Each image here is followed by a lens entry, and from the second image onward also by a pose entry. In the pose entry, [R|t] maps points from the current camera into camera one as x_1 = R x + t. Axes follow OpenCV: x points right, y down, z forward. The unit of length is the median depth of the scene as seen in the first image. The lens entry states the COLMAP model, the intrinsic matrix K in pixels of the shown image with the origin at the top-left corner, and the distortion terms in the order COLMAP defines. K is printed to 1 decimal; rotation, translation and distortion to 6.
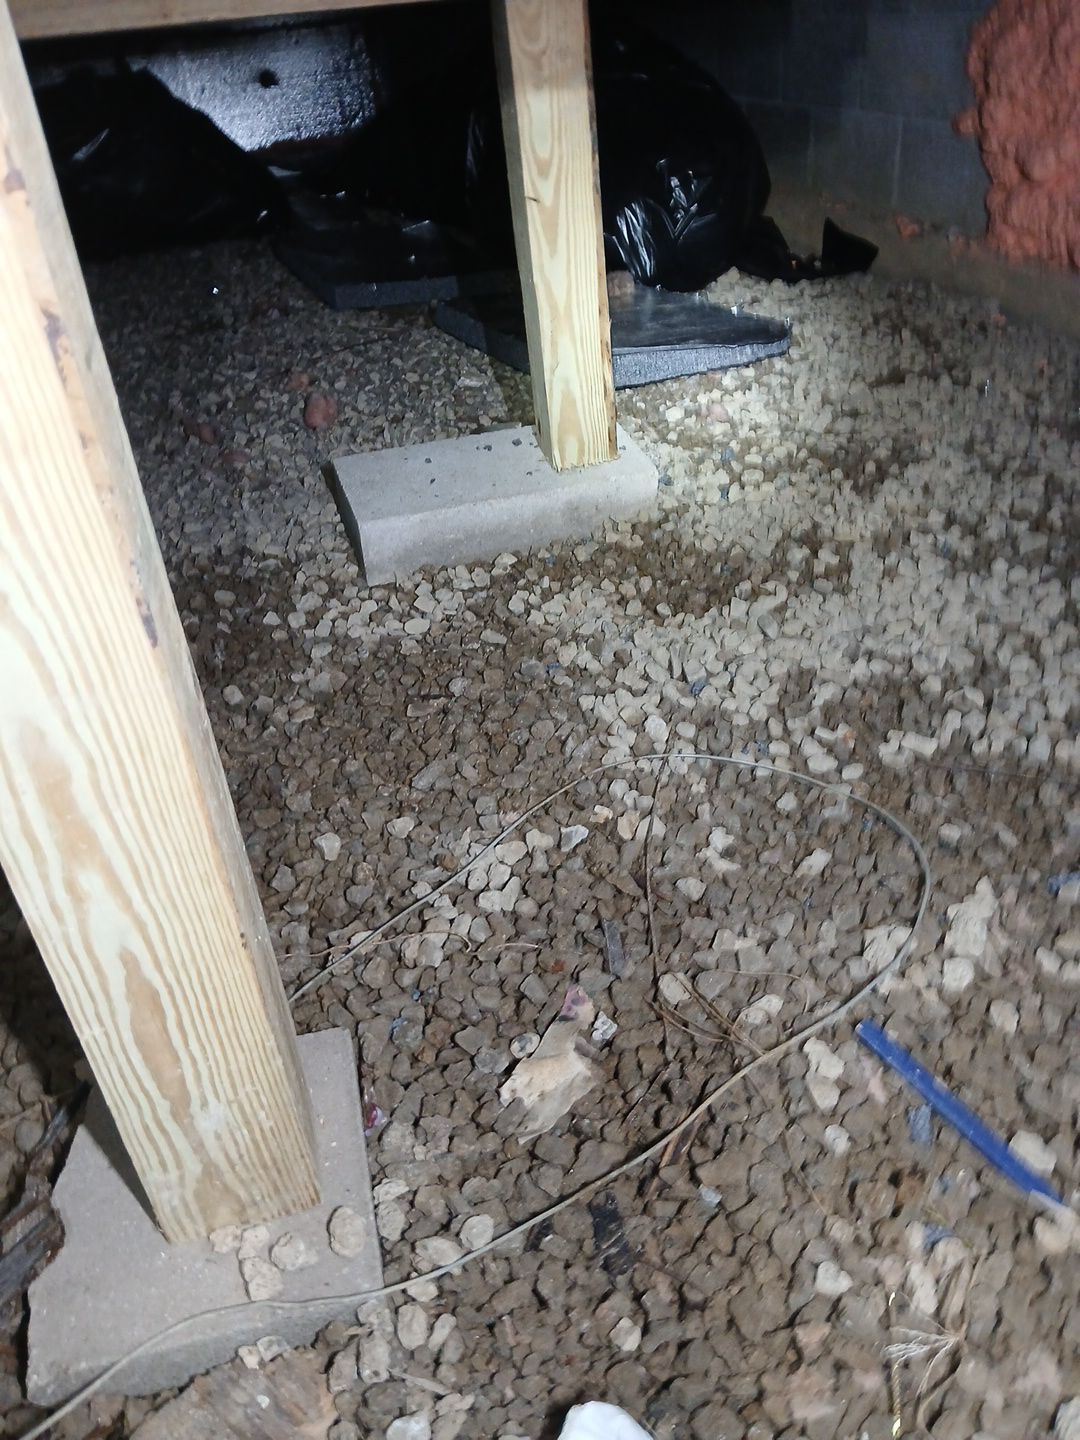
lens RADIAL K [[1106.6, 0, 533.1], [0, 1106.6, 699.1], [0, 0, 1]] dist [0.098629, -0.175930]
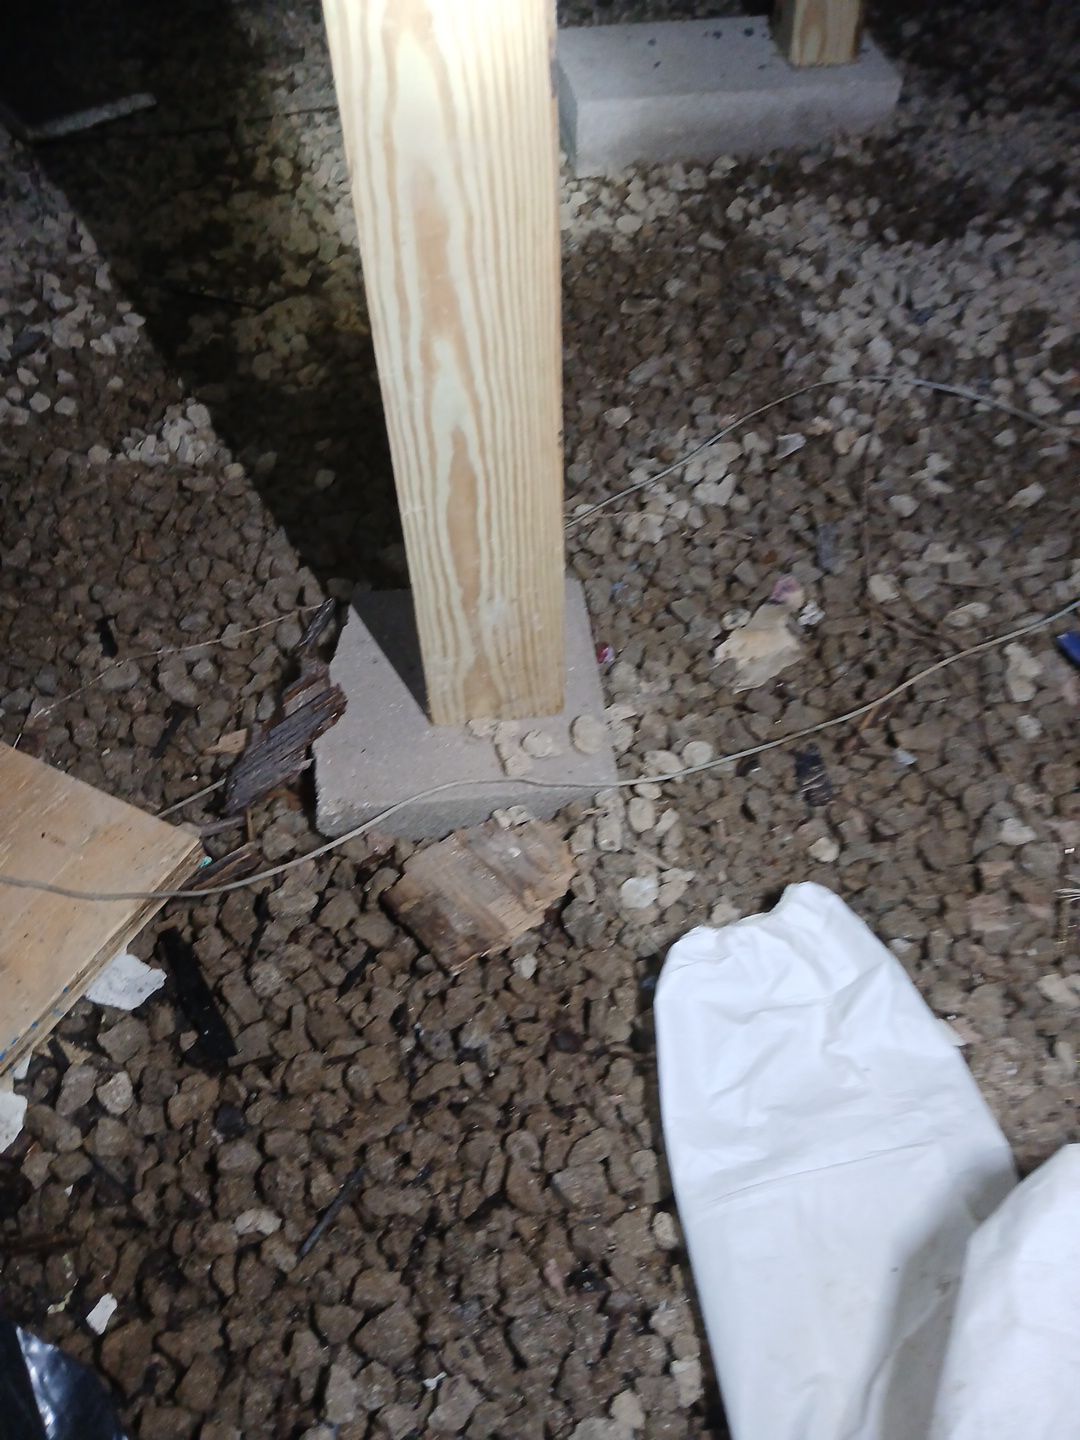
lens RADIAL K [[1106.6, 0, 533.1], [0, 1106.6, 699.1], [0, 0, 1]] dist [0.098629, -0.175930]
pose [[0.991318, 0.126527, -0.035759, -0.142154], [-0.112884, 0.958460, 0.261937, 0.117808], [0.067416, -0.255626, 0.964422, -0.056525]]
